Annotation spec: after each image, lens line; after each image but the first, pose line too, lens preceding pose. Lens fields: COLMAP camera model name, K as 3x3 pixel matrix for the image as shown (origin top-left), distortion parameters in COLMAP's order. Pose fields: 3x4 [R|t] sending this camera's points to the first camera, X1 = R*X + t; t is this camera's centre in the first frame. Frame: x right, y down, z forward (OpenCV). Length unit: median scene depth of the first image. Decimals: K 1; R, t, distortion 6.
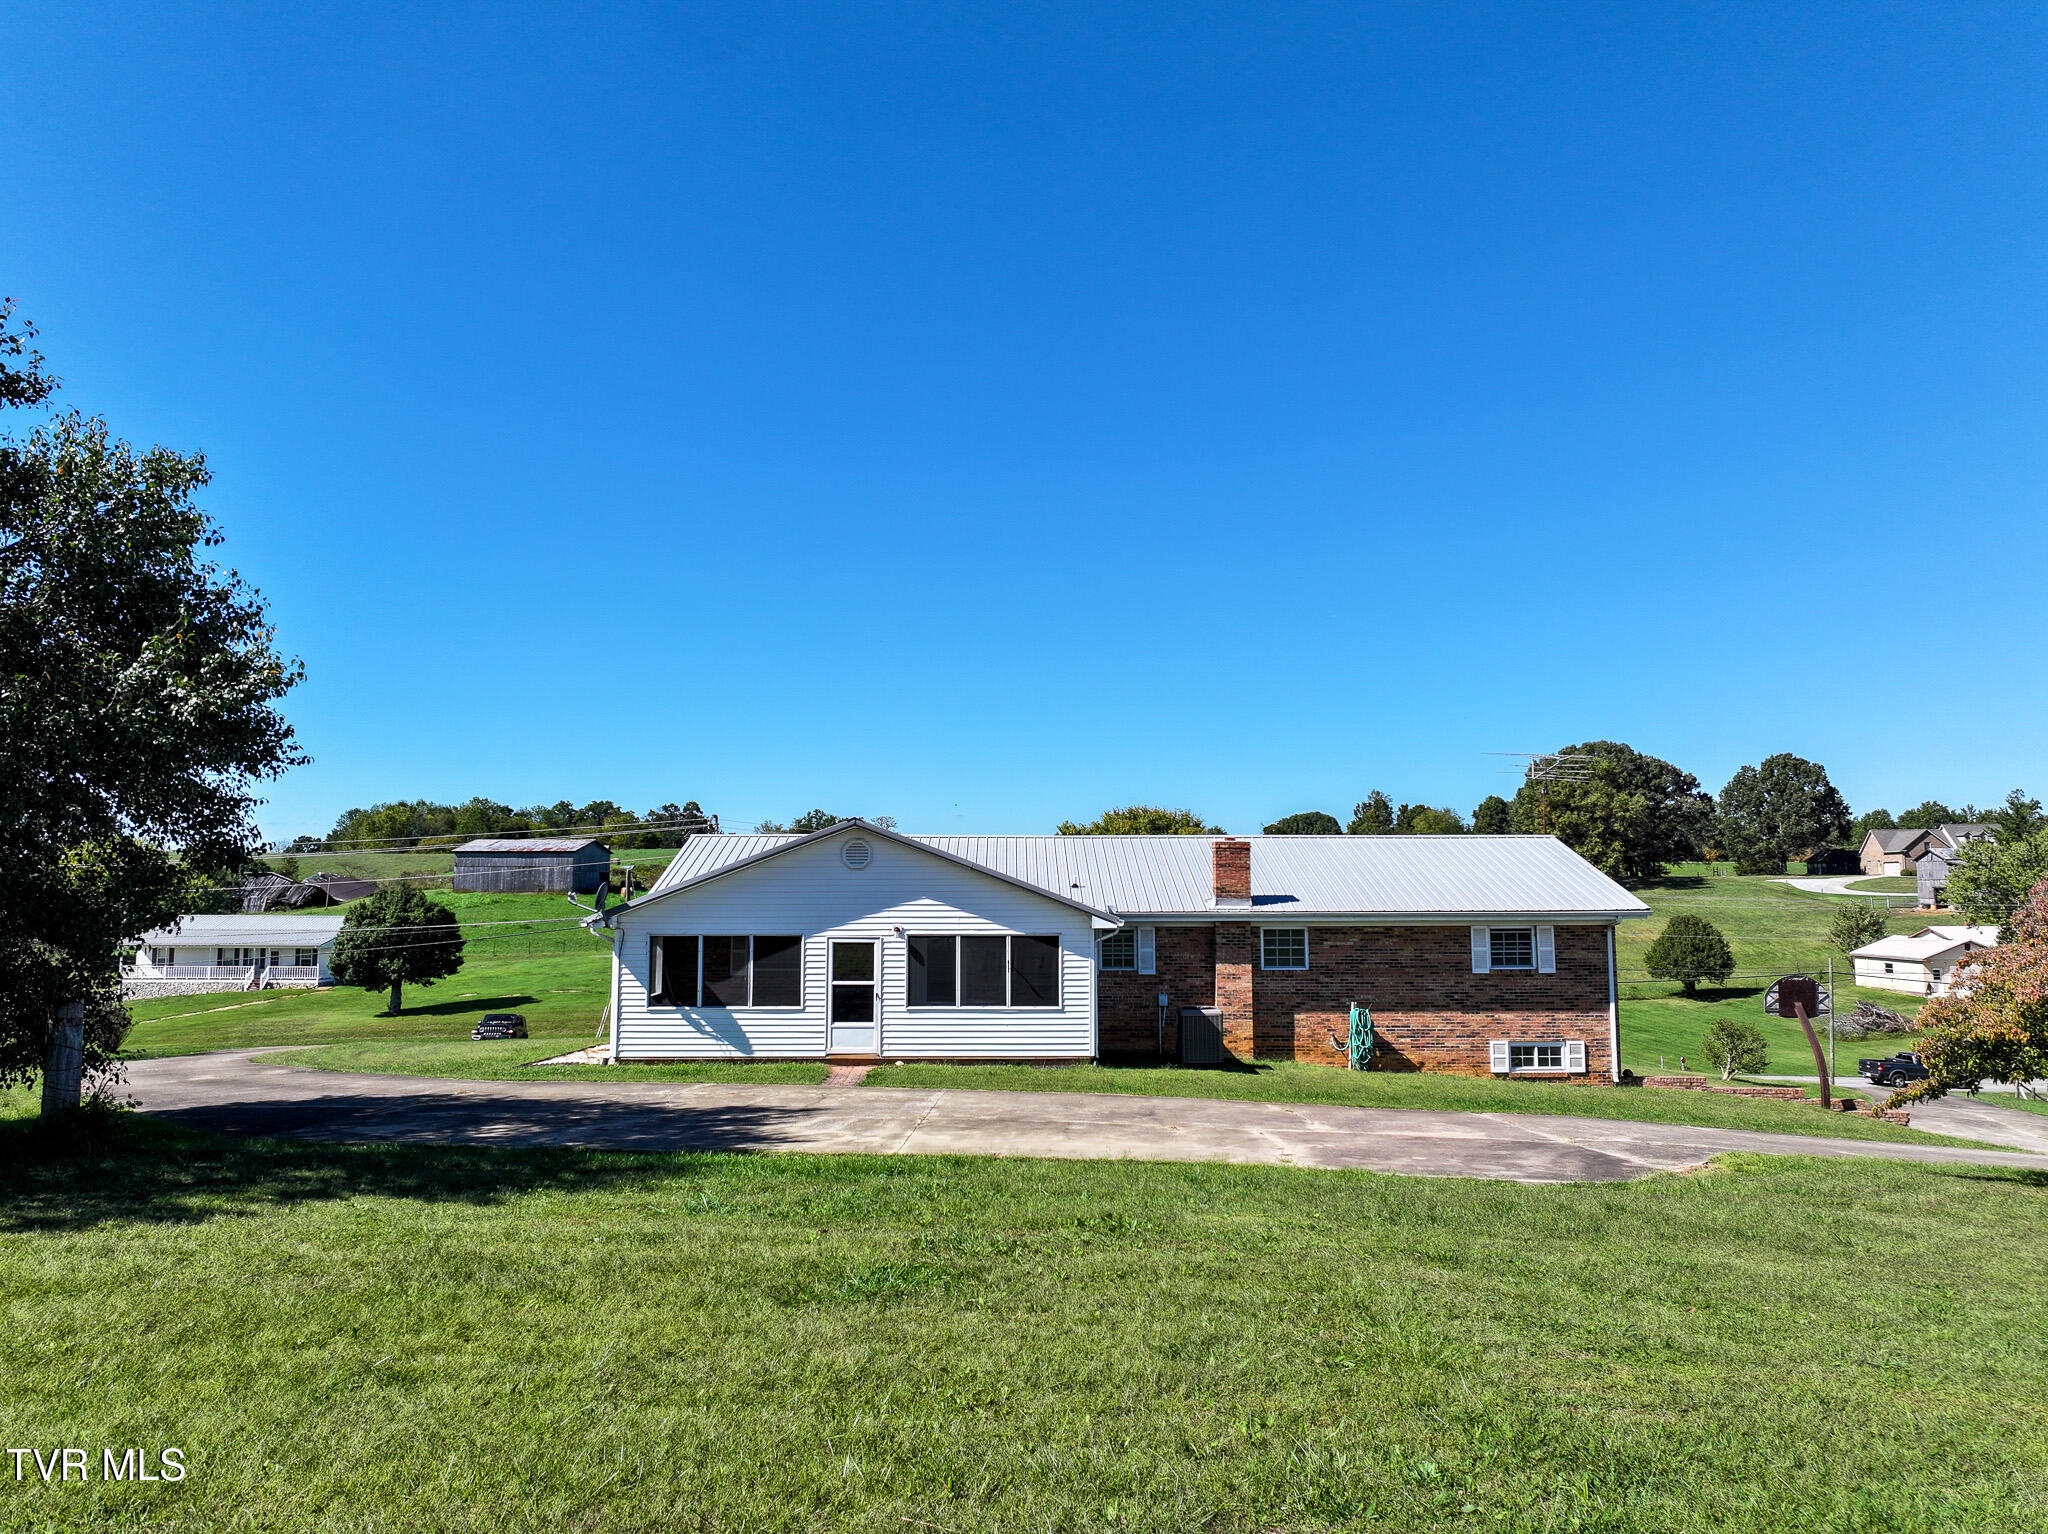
lens RADIAL K [[1415.0, 0, 1032.4], [0, 1415.0, 768.2], [0, 0, 1]] dist [0.029782, -0.030088]
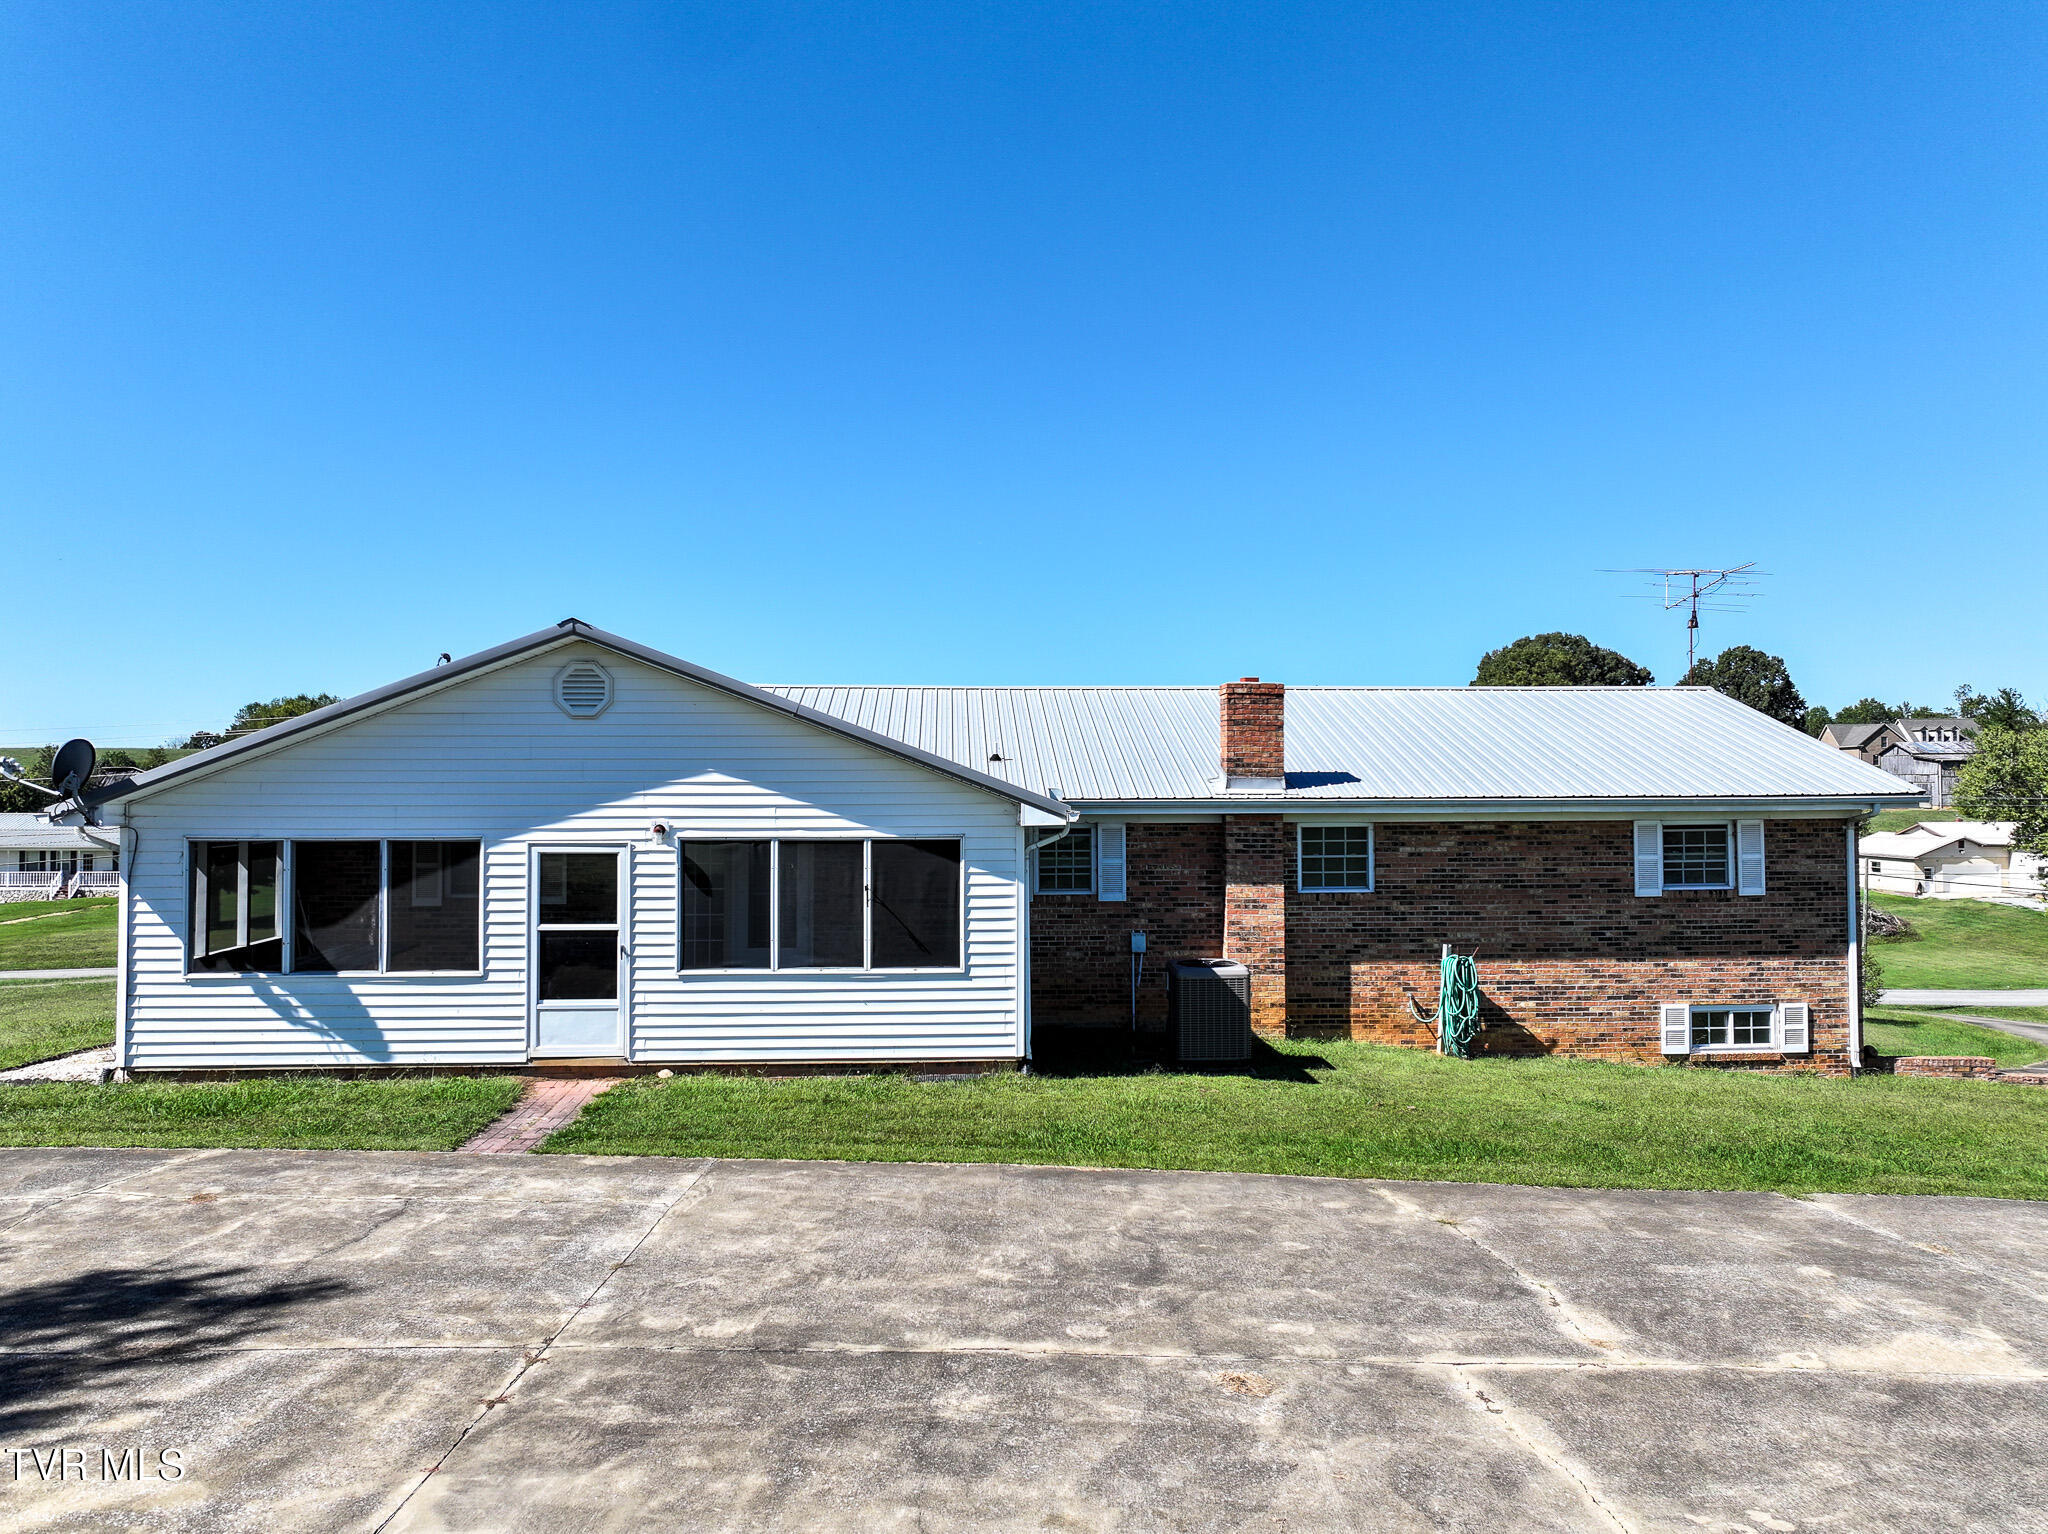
lens RADIAL K [[1428.8, 0, 1020.6], [0, 1428.8, 760.6], [0, 0, 1]] dist [0.004082, -0.000590]
pose [[0.999366, -0.000165, 0.035594, 0.019496], [-0.002179, 0.997830, 0.065801, 0.044775], [-0.035527, -0.065837, 0.997198, 0.391871]]
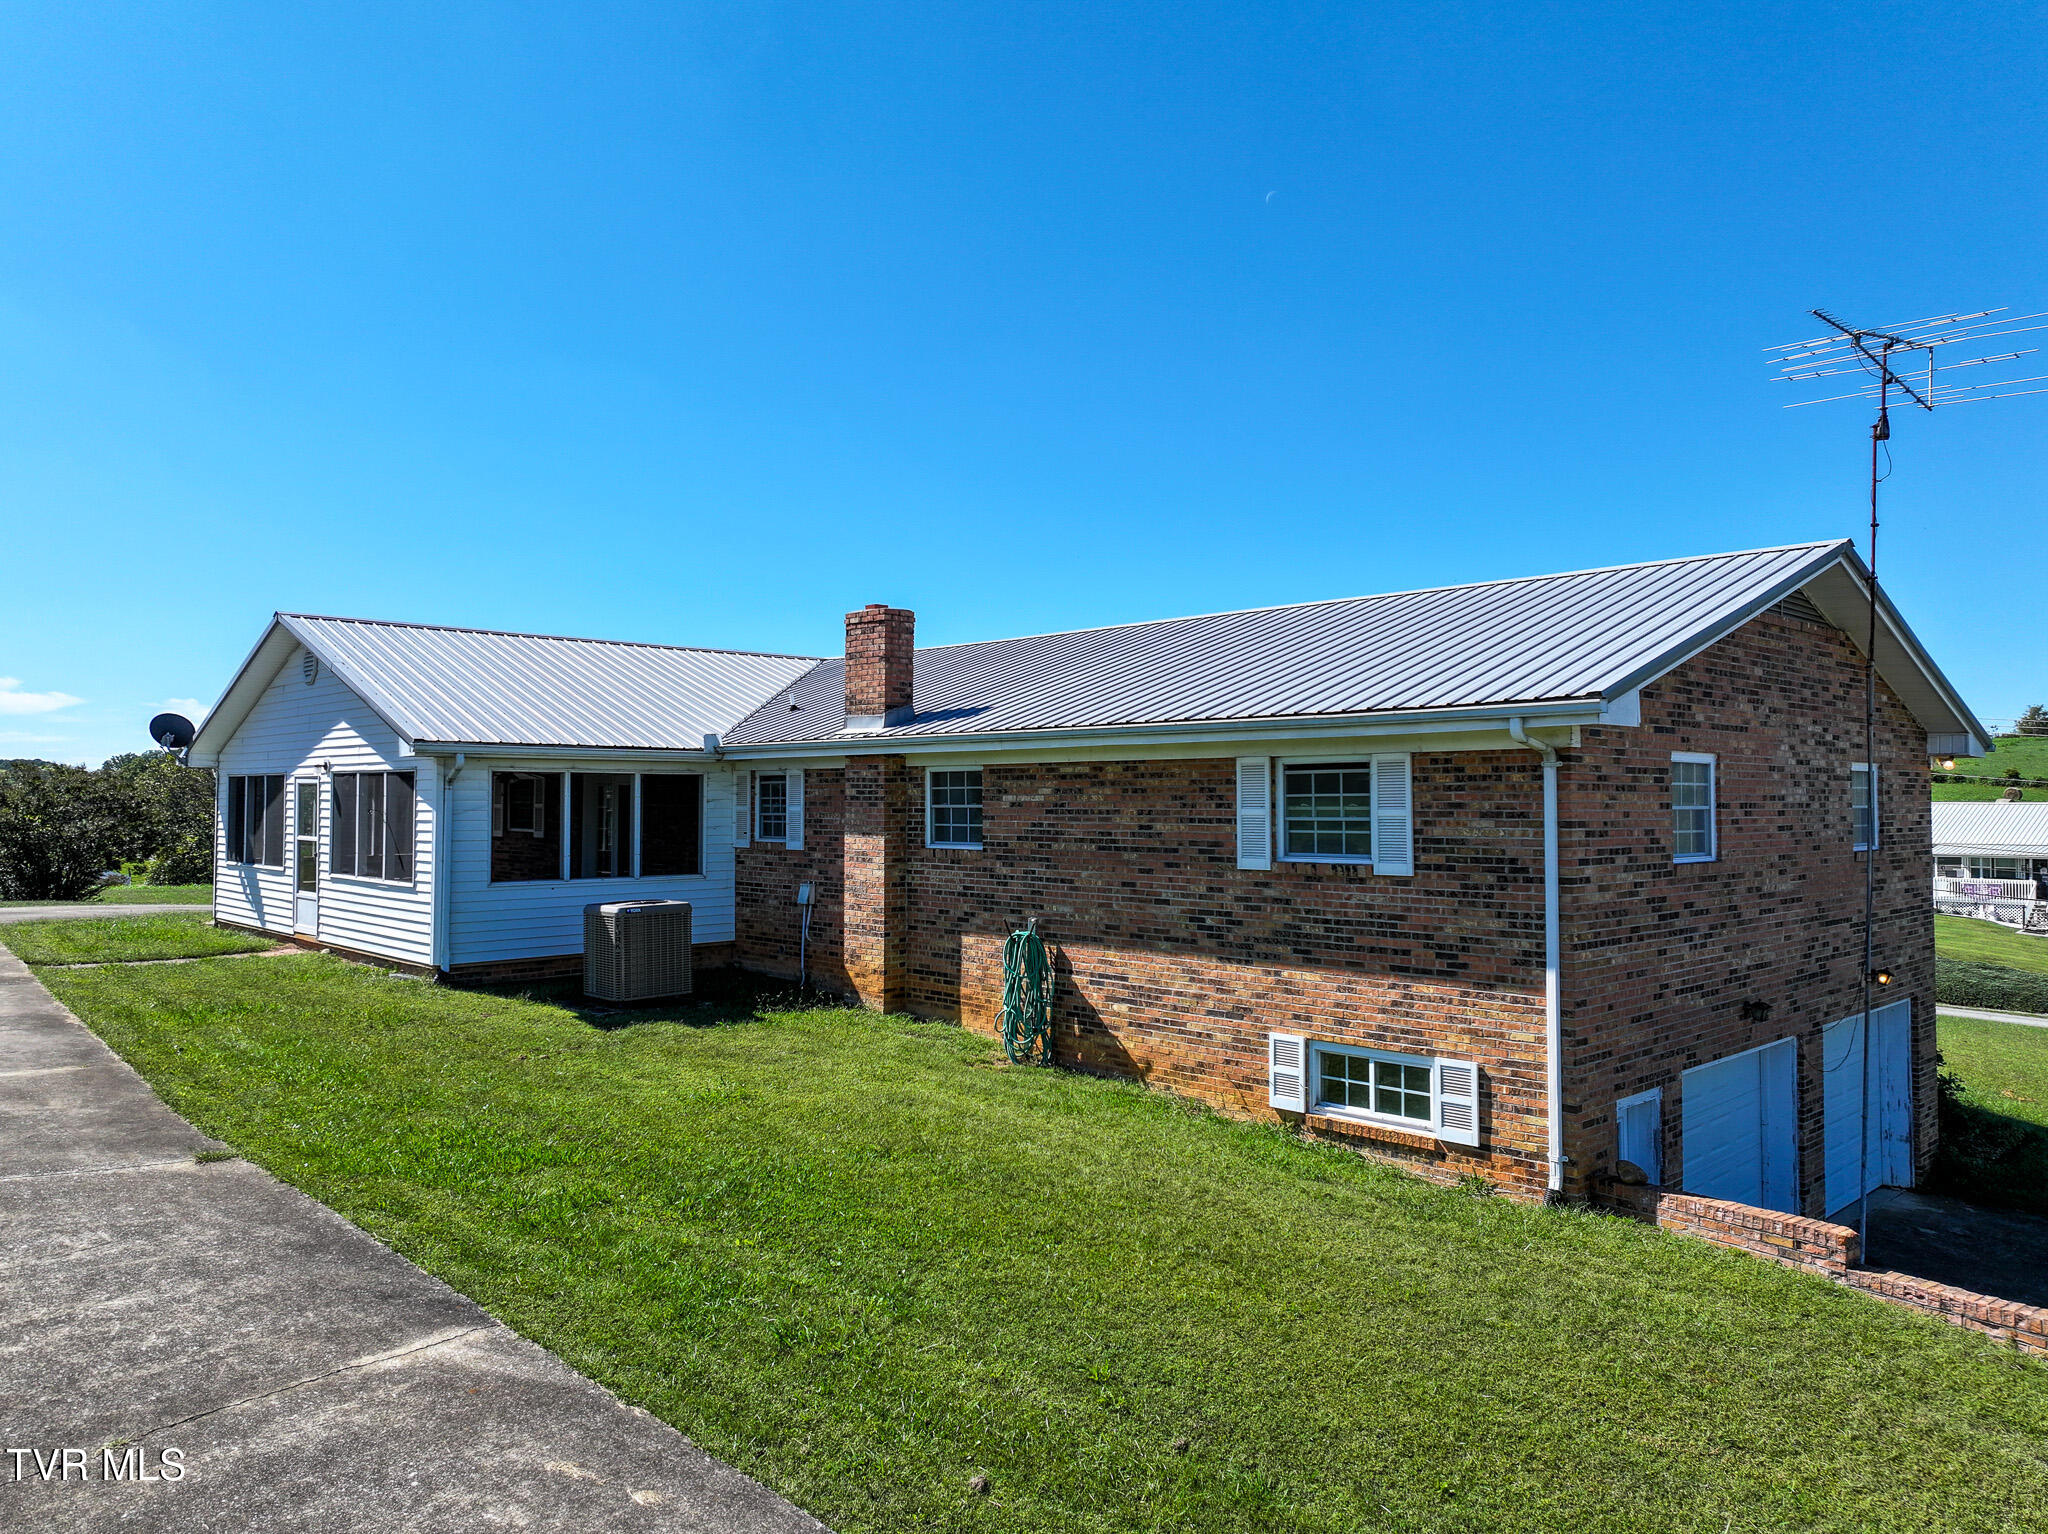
lens RADIAL K [[1428.8, 0, 1020.6], [0, 1428.8, 760.6], [0, 0, 1]] dist [0.004082, -0.000590]
pose [[0.674183, -0.016720, -0.738375, 0.584312], [0.061293, 0.997562, 0.033376, 0.094381], [0.736016, -0.067758, 0.673564, 0.670051]]
